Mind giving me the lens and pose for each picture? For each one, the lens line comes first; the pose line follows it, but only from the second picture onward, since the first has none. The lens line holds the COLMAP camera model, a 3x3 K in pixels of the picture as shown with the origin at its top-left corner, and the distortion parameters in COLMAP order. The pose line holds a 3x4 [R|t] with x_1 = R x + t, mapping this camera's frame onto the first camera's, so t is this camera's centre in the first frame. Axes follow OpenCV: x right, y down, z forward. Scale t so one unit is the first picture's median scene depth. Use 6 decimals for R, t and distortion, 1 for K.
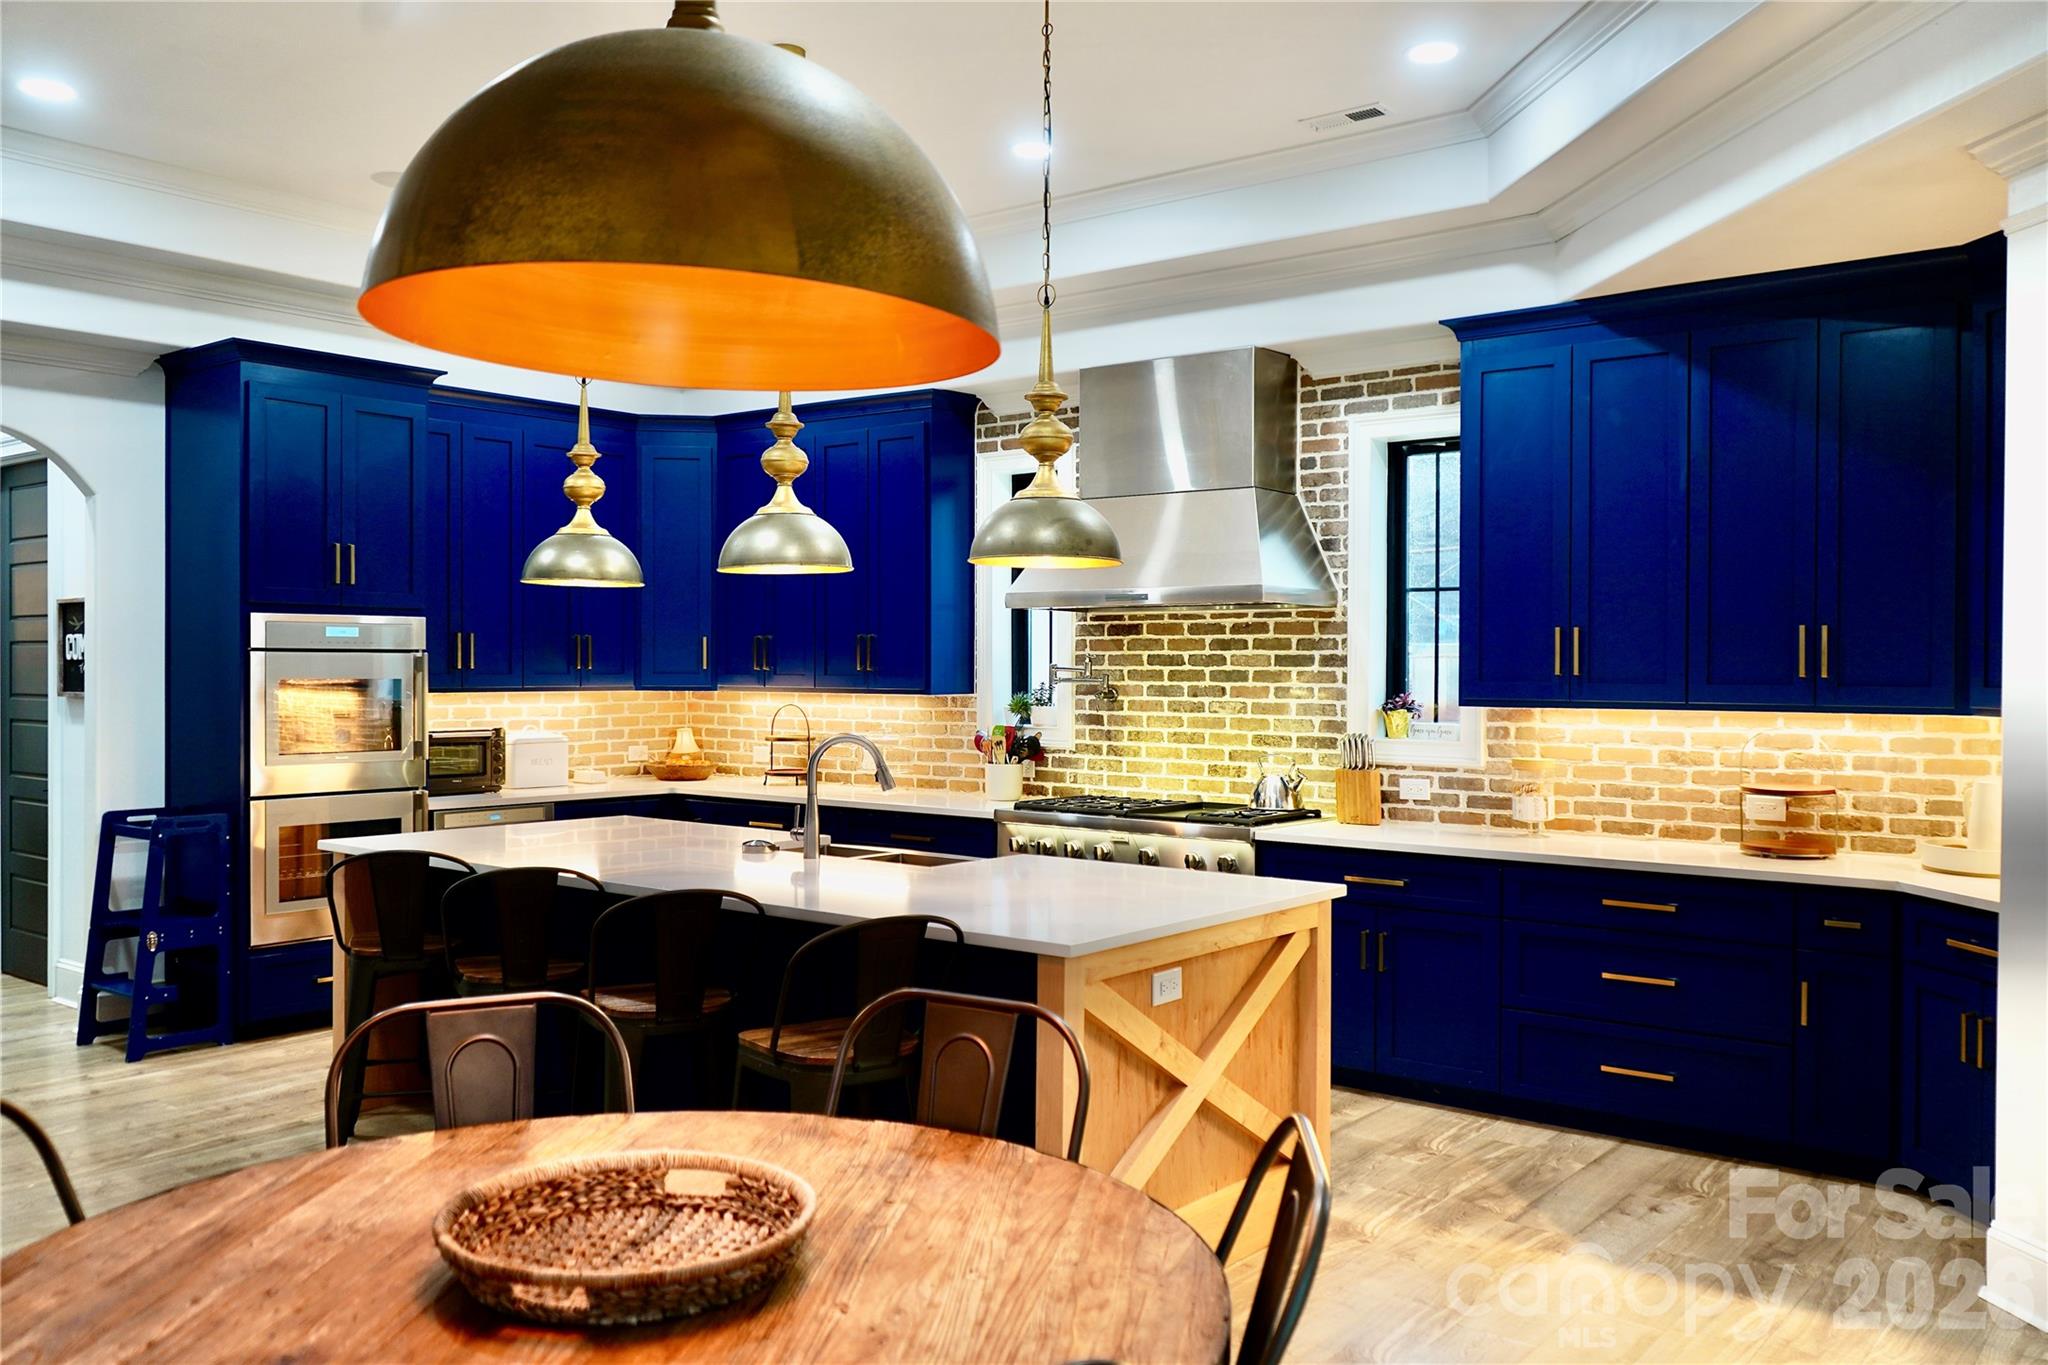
lens RADIAL K [[1673.3, 0, 1025.1], [0, 1673.3, 688.2], [0, 0, 1]] dist [-0.013231, -0.002543]
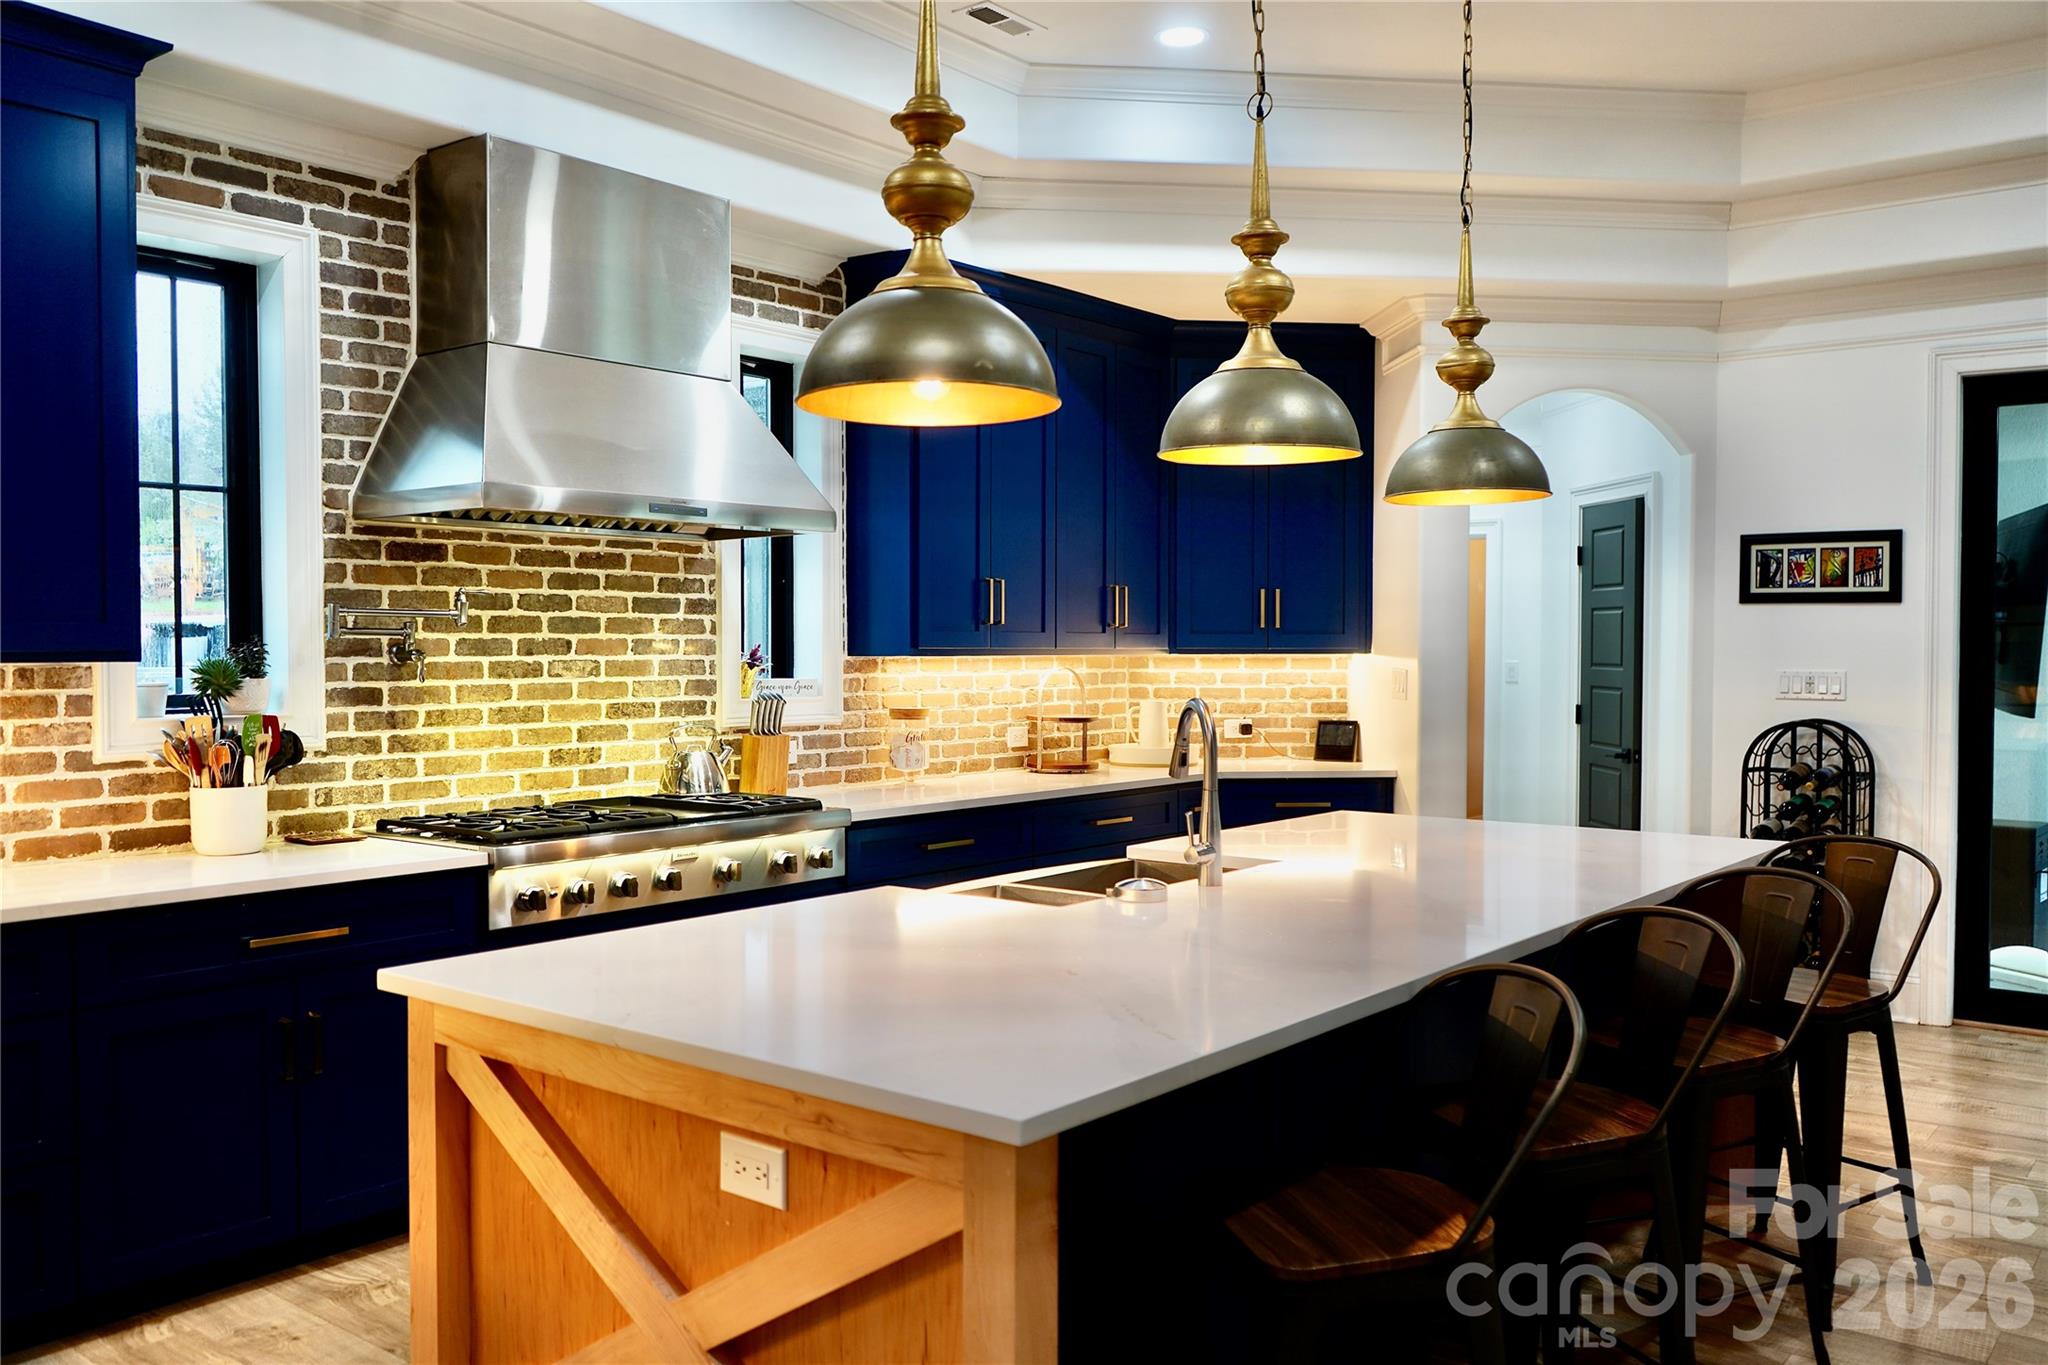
lens RADIAL K [[1673.3, 0, 1022.1], [0, 1673.3, 670.7], [0, 0, 1]] dist [-0.013231, -0.002543]
pose [[-0.026696, -0.029153, 0.999218, -0.605803], [0.001075, 0.999573, 0.029192, -0.008432], [-0.999643, 0.001853, -0.026654, 0.825637]]
